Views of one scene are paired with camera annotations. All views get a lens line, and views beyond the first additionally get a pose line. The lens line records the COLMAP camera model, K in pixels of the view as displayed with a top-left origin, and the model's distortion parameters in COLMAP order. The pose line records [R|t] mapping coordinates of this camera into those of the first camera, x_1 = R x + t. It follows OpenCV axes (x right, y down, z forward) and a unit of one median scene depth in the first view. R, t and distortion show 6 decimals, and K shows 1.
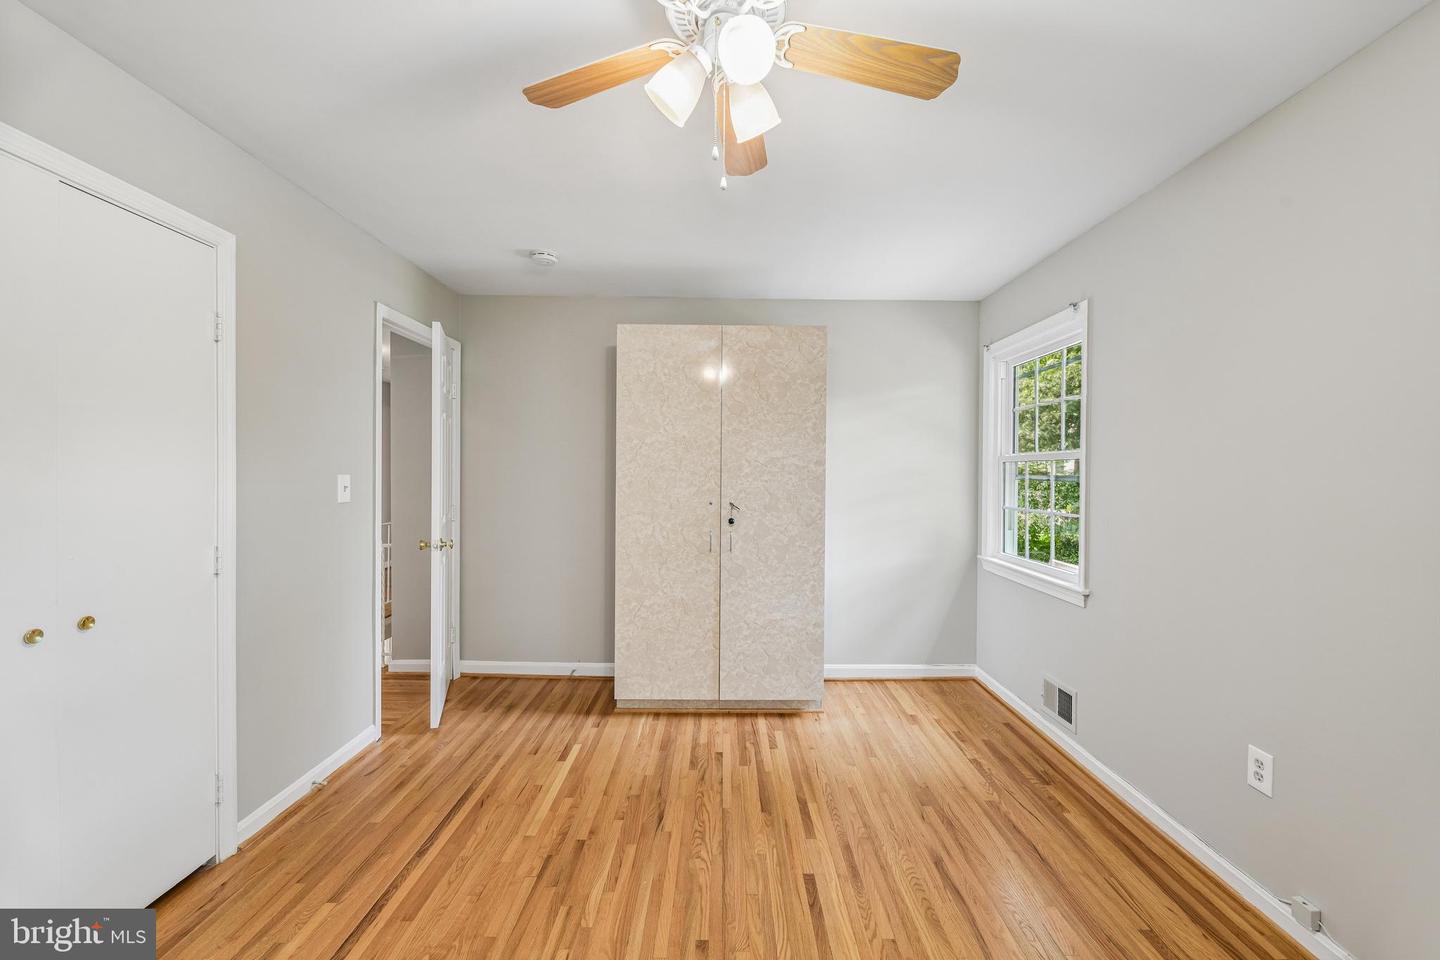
lens RADIAL K [[577.1, 0, 724.8], [0, 577.1, 482.4], [0, 0, 1]] dist [-0.000356, -0.003471]
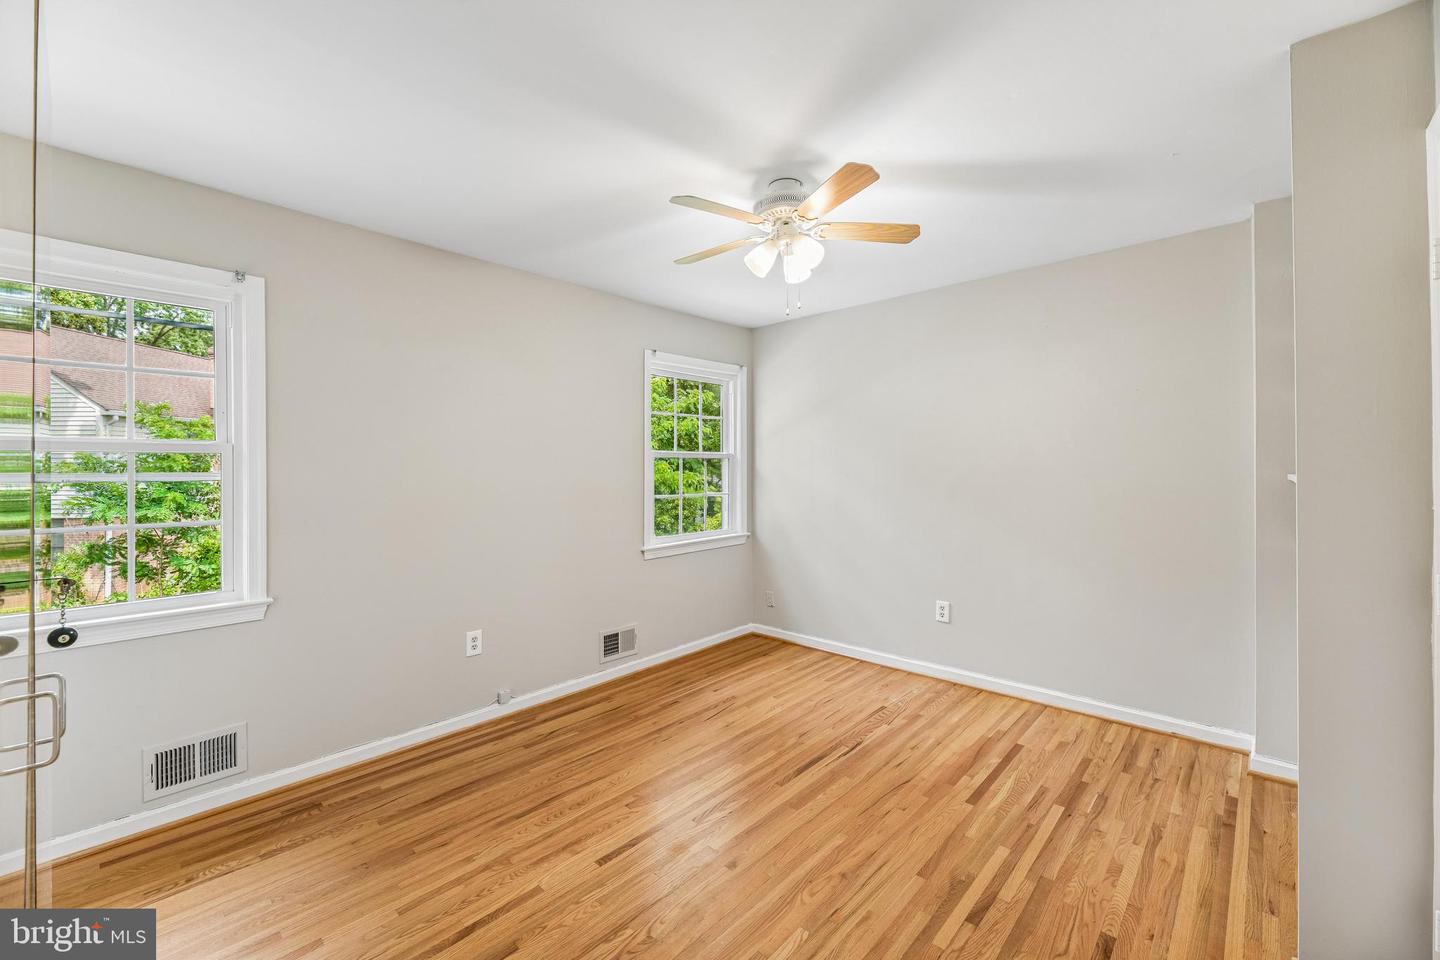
lens RADIAL K [[577.1, 0, 726.9], [0, 577.1, 481.7], [0, 0, 1]] dist [-0.000356, -0.003471]
pose [[-0.735458, -0.013396, 0.677438, -0.518220], [0.014902, 0.999243, 0.035938, -0.019086], [-0.677407, 0.036526, -0.734701, 1.159360]]
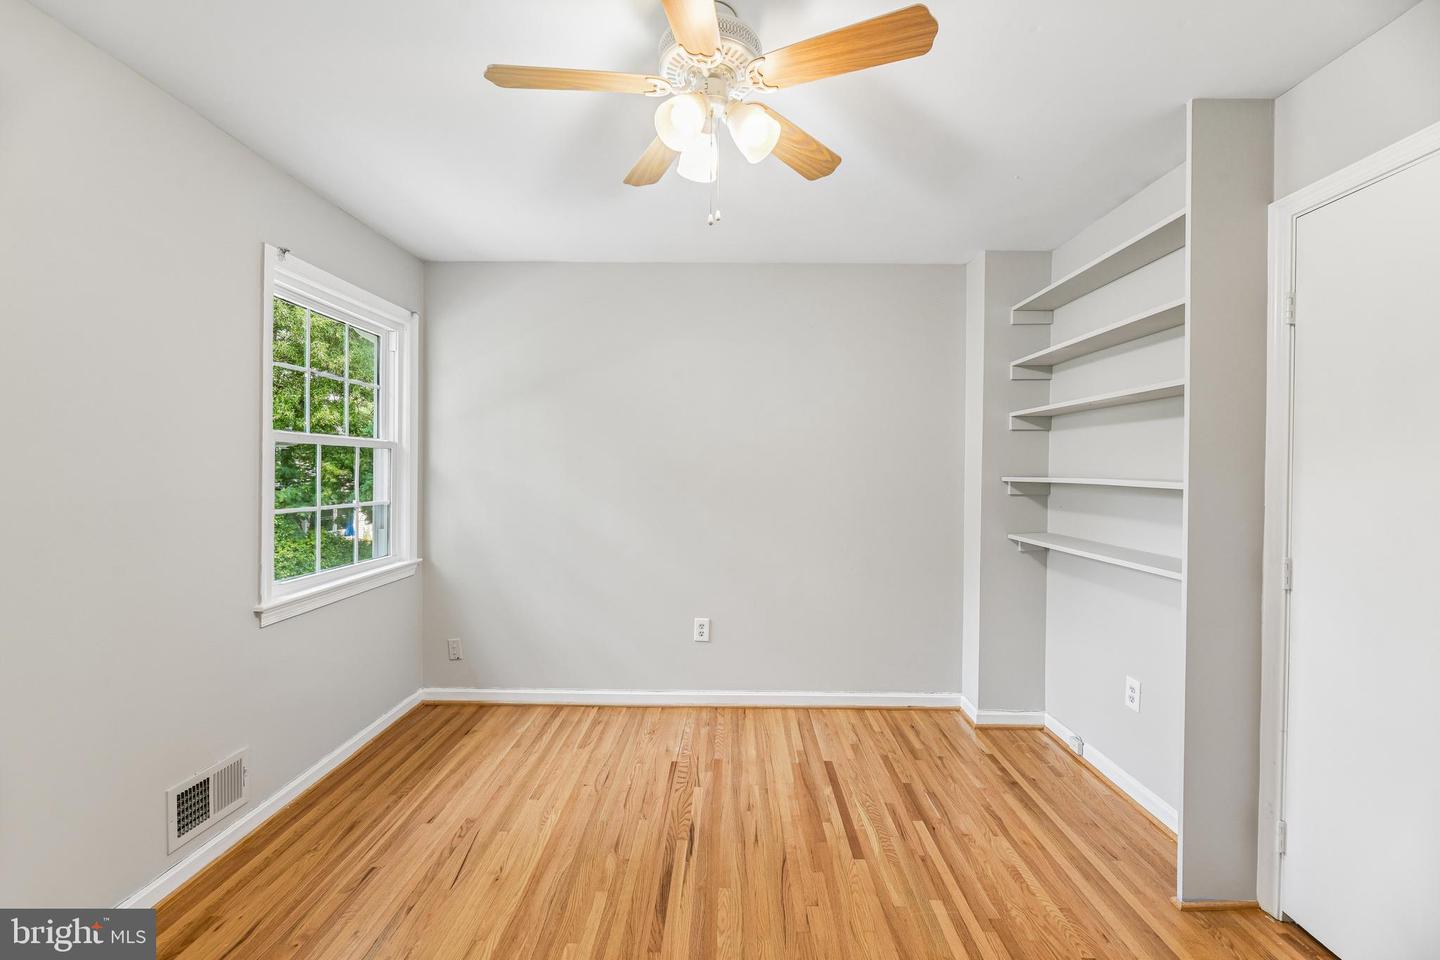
lens RADIAL K [[577.1, 0, 721.3], [0, 577.1, 484.2], [0, 0, 1]] dist [-0.000356, -0.003471]
pose [[-0.999859, -0.011584, 0.012193, -0.155975], [-0.011063, 0.999056, 0.042013, -0.013712], [-0.012668, 0.041872, -0.999043, 1.055491]]
